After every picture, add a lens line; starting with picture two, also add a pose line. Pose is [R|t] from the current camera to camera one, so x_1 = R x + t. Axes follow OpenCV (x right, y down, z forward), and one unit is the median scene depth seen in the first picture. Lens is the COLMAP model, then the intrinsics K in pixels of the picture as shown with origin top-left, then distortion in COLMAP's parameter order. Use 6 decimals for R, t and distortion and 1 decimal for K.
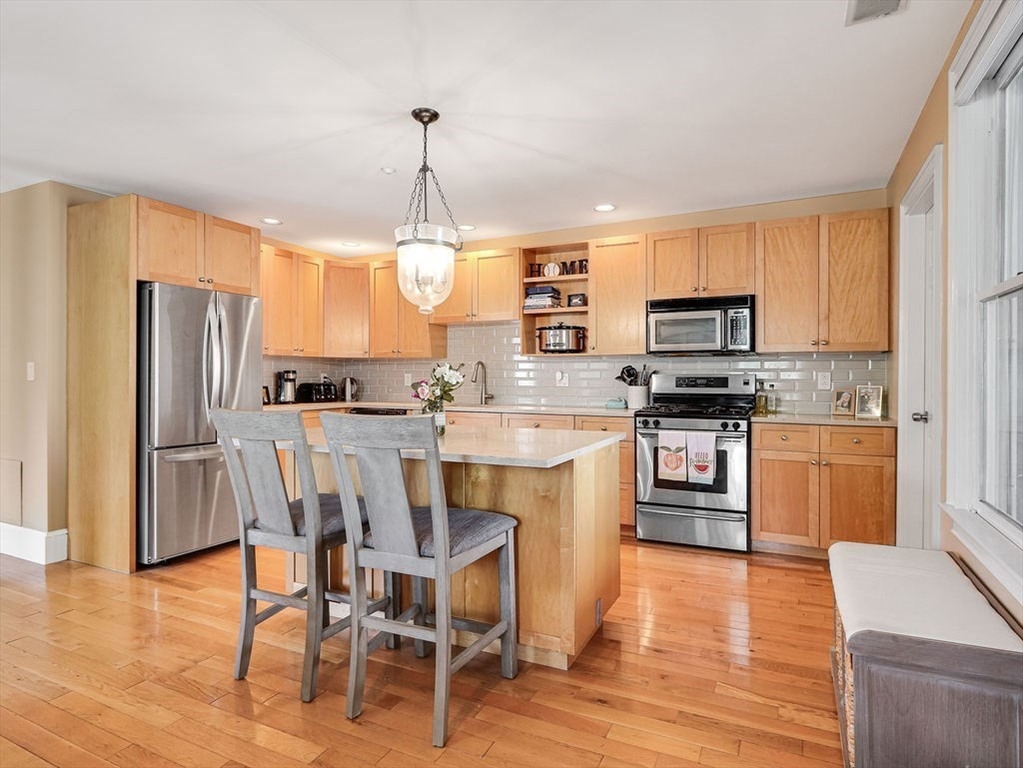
lens RADIAL K [[562.8, 0, 514.7], [0, 562.8, 380.1], [0, 0, 1]] dist [0.001590, 0.000066]
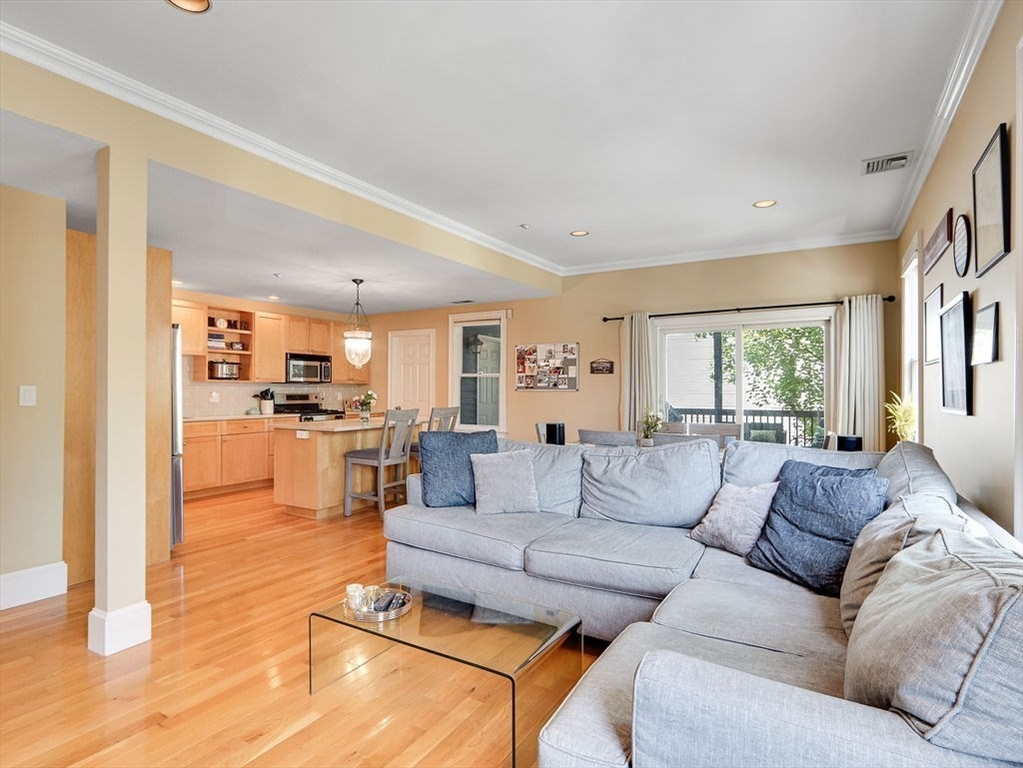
lens RADIAL K [[540.6, 0, 511.8], [0, 540.6, 387.7], [0, 0, 1]] dist [0.007787, -0.006497]
pose [[0.089753, 0.003819, 0.995957, -1.340154], [0.006646, 0.999968, -0.004433, -0.015543], [-0.995942, 0.007017, 0.089725, 0.114652]]
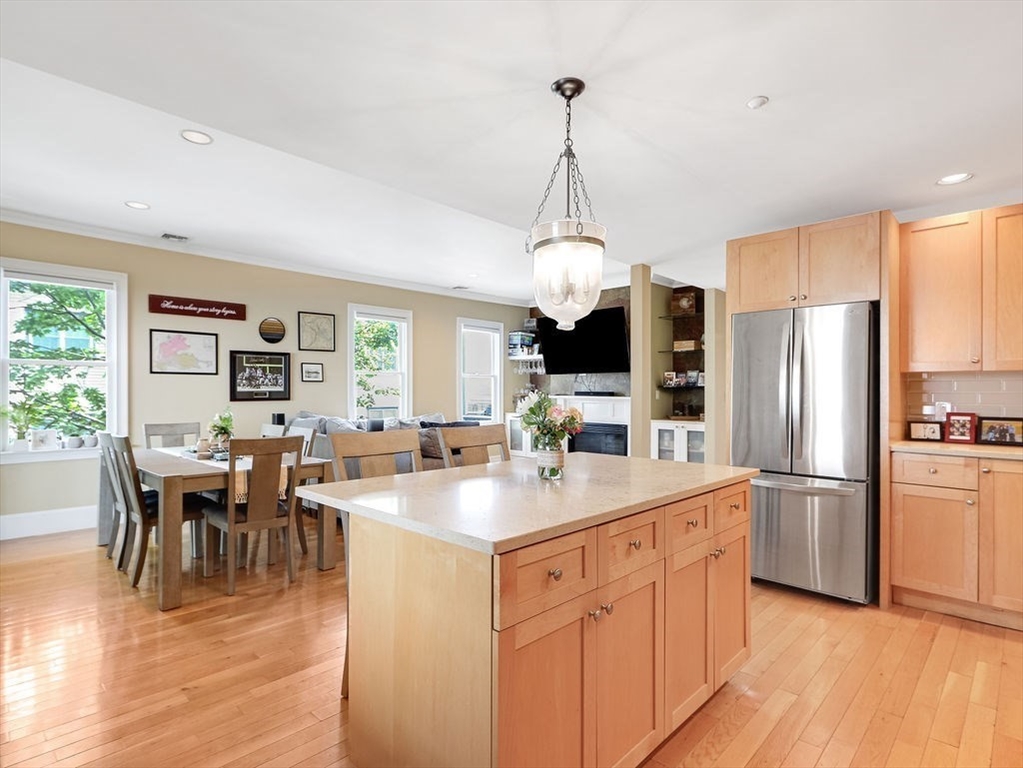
lens RADIAL K [[540.6, 0, 503.0], [0, 540.6, 387.0], [0, 0, 1]] dist [0.007787, -0.006497]
pose [[-0.315465, -0.005946, -0.948919, 0.376588], [-0.010320, 0.999943, -0.002835, -0.022833], [0.948881, 0.008899, -0.315508, 0.681389]]
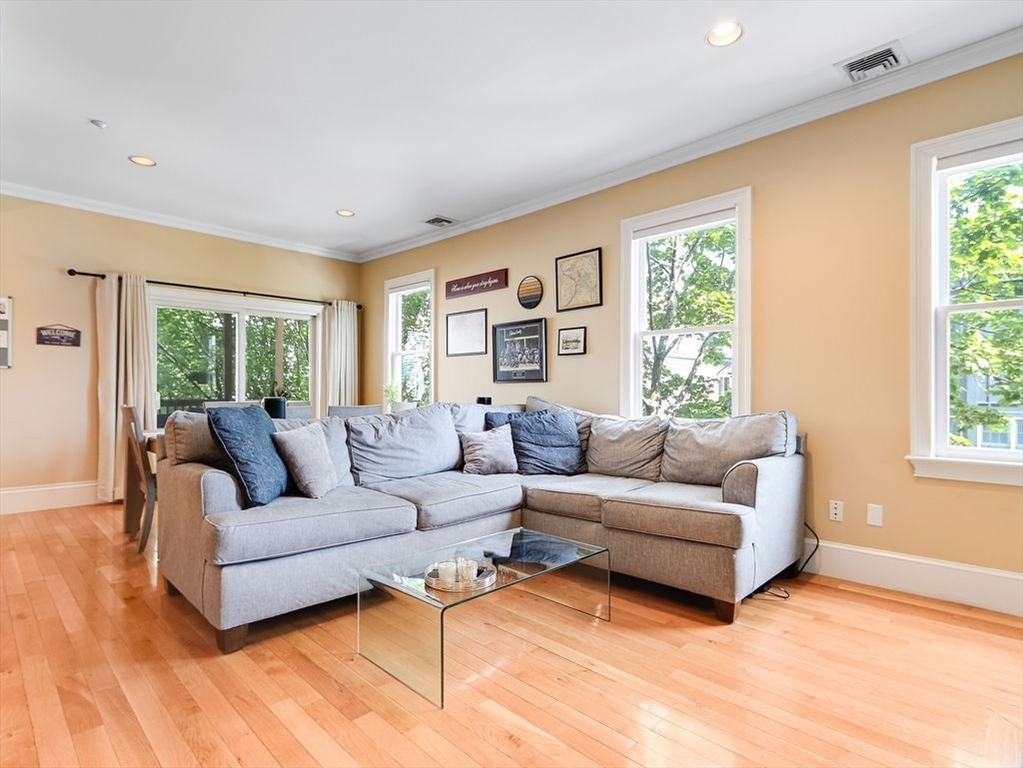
lens RADIAL K [[540.6, 0, 506.4], [0, 540.6, 386.0], [0, 0, 1]] dist [0.007787, -0.006497]
pose [[-0.943723, 0.000035, 0.330738, -1.037435], [-0.000395, 0.999999, -0.001233, 0.021901], [-0.330738, -0.001294, -0.943722, 0.715921]]
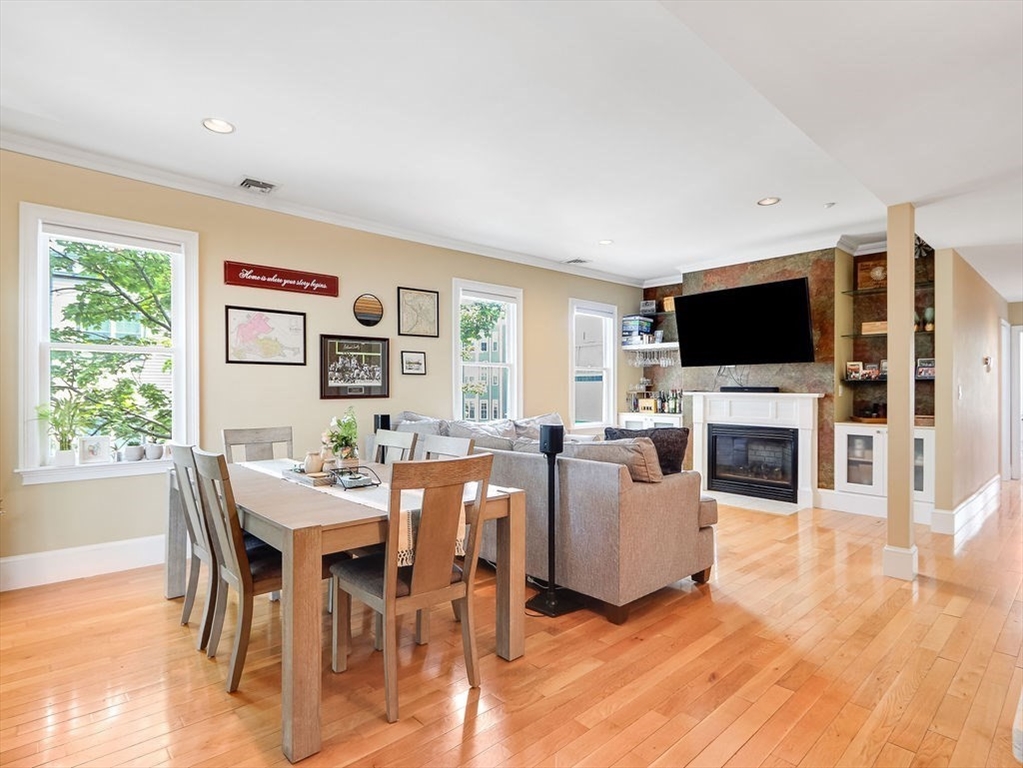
lens RADIAL K [[540.6, 0, 503.9], [0, 540.6, 386.4], [0, 0, 1]] dist [0.007787, -0.006497]
pose [[-0.370199, -0.003341, -0.928947, 0.175755], [-0.008610, 0.999963, -0.000165, -0.012215], [0.928913, 0.007937, -0.370214, 0.355390]]
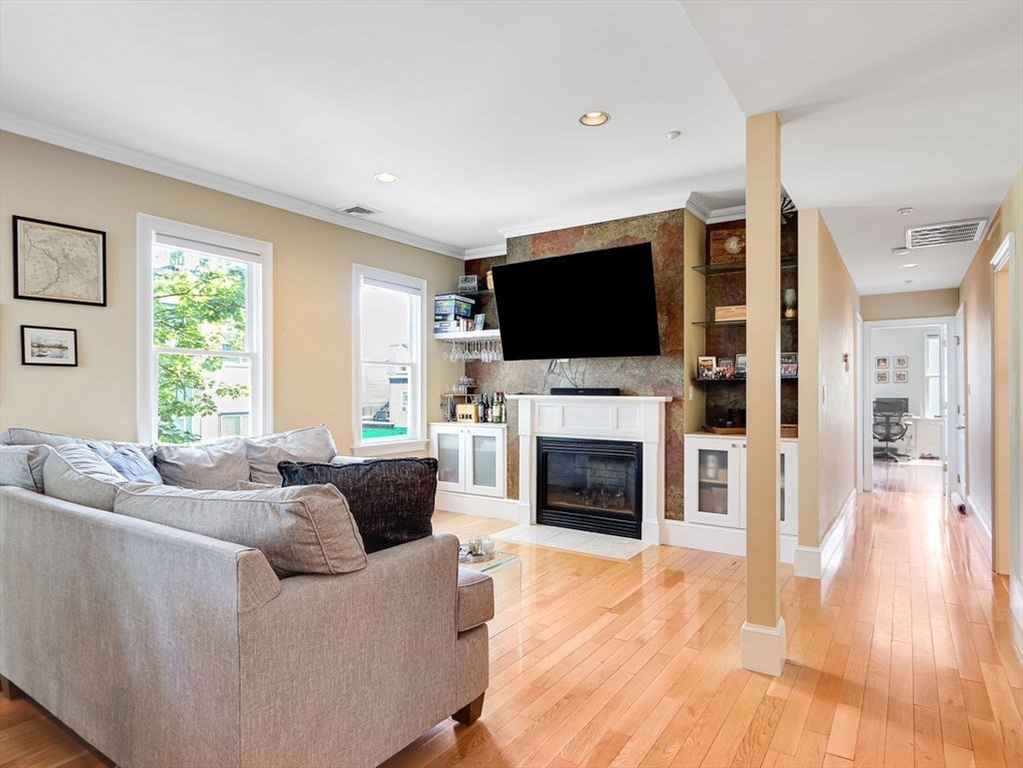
lens RADIAL K [[604.4, 0, 502.1], [0, 604.4, 385.9], [0, 0, 1]] dist [0.007320, -0.003074]
pose [[-0.138281, -0.009653, -0.990346, -0.140657], [-0.009585, 0.999919, -0.008408, -0.009384], [0.990347, 0.008330, -0.138362, 0.426372]]
